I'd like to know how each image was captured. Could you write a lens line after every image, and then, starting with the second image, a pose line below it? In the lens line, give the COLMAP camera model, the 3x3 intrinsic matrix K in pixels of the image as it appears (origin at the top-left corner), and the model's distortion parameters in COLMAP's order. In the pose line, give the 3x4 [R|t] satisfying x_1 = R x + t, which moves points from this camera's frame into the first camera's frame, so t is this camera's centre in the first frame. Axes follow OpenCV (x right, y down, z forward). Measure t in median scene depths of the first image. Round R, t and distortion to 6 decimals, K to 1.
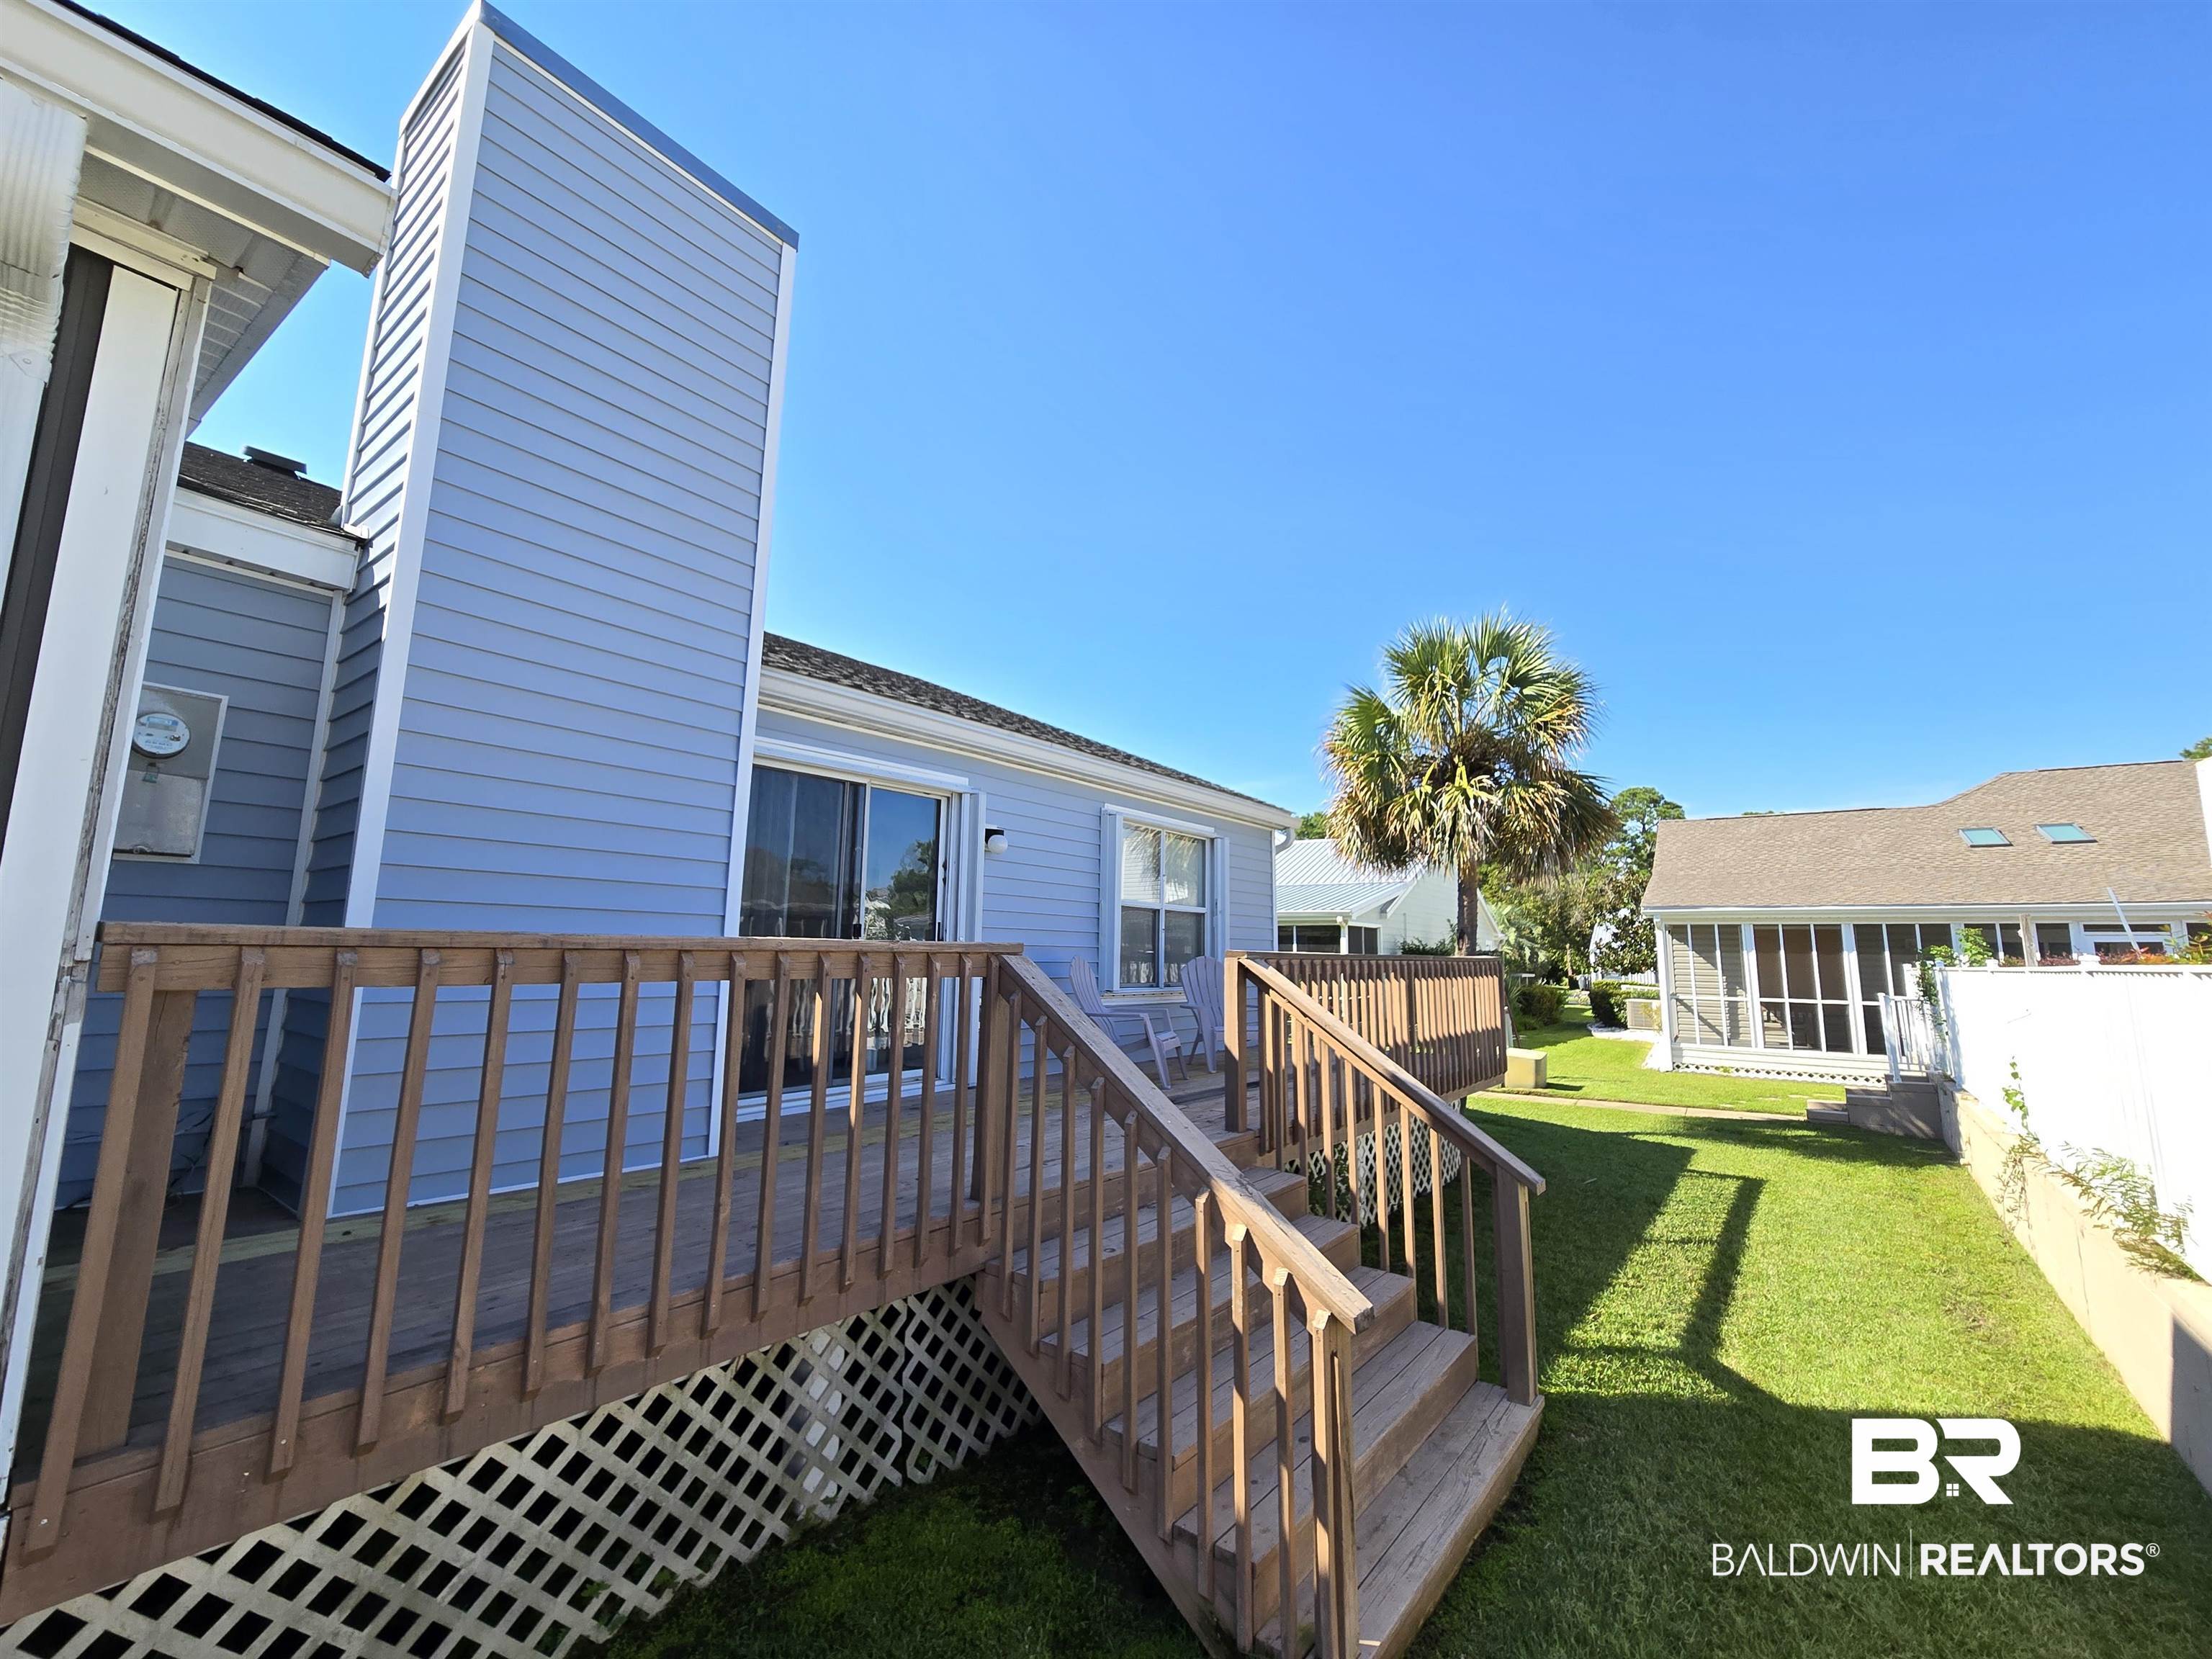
lens RADIAL K [[909.8, 0, 1106.0], [0, 909.8, 829.5], [0, 0, 1]] dist [0.000747, 0.000193]
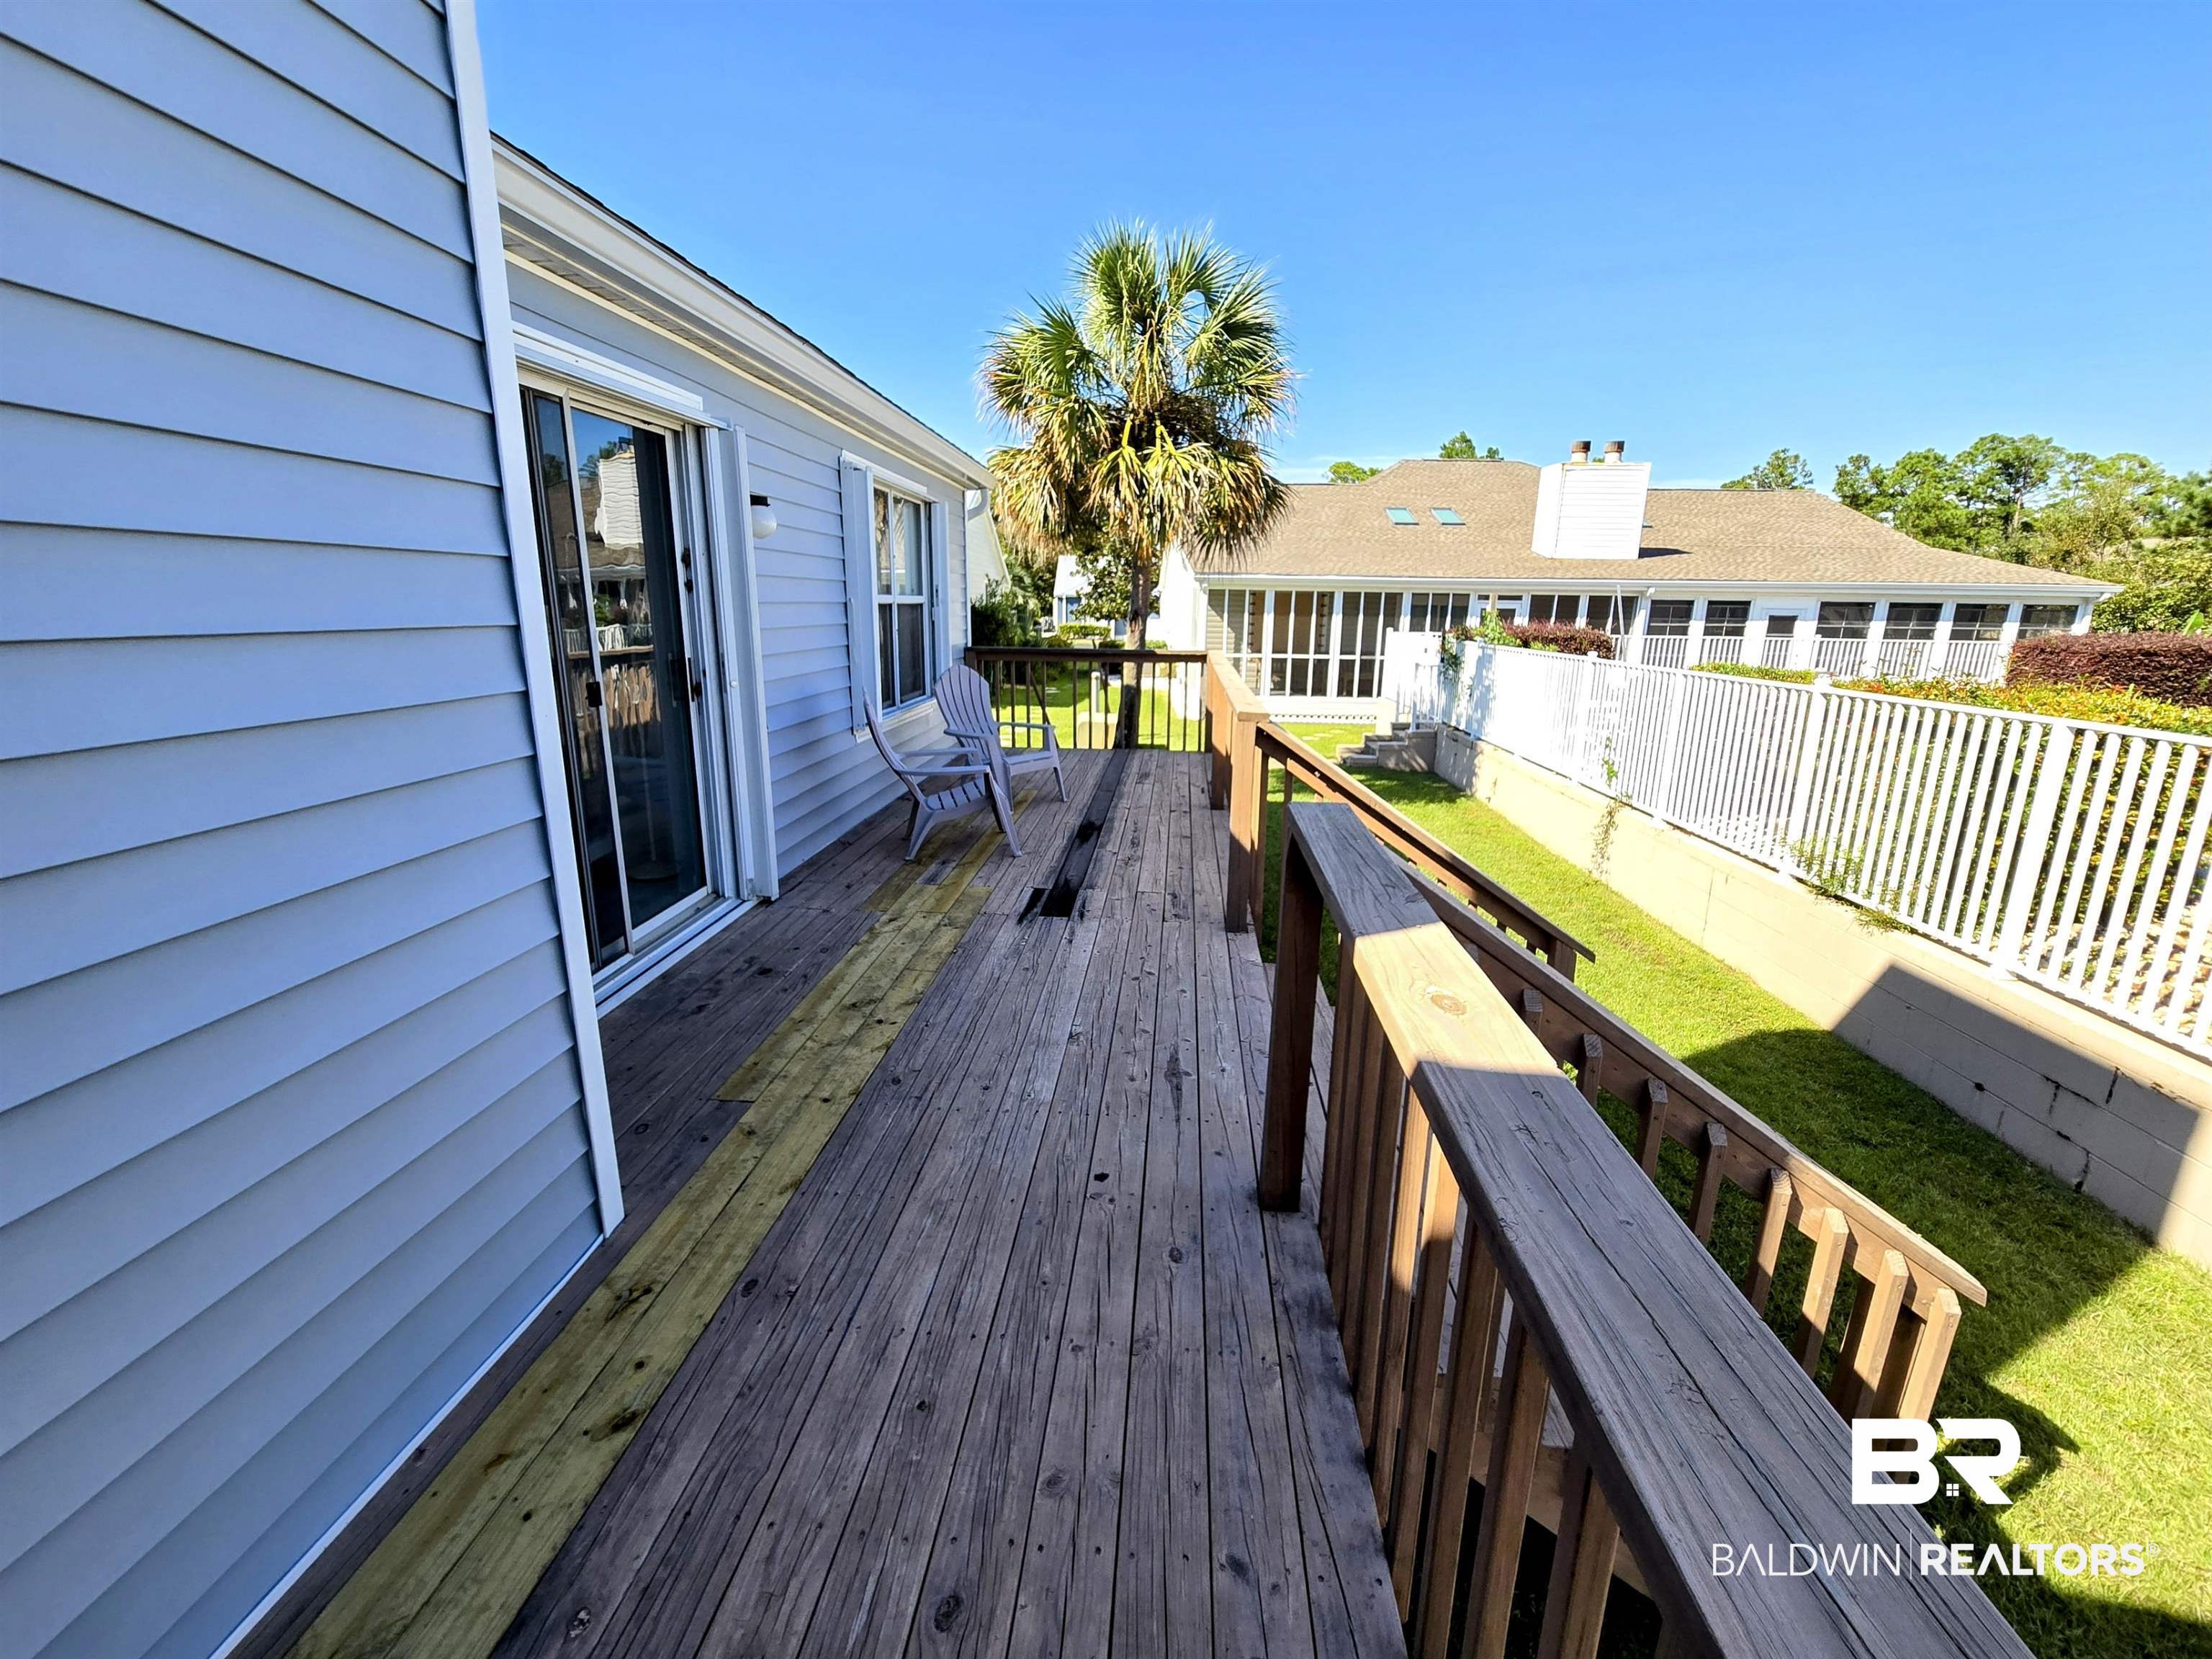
lens RADIAL K [[909.8, 0, 1106.0], [0, 909.8, 829.5], [0, 0, 1]] dist [0.000747, 0.000193]
pose [[0.840501, -0.134506, 0.524849, -0.167621], [-0.075954, 0.929879, 0.359939, -0.018081], [-0.536460, -0.342393, 0.771348, 0.199510]]
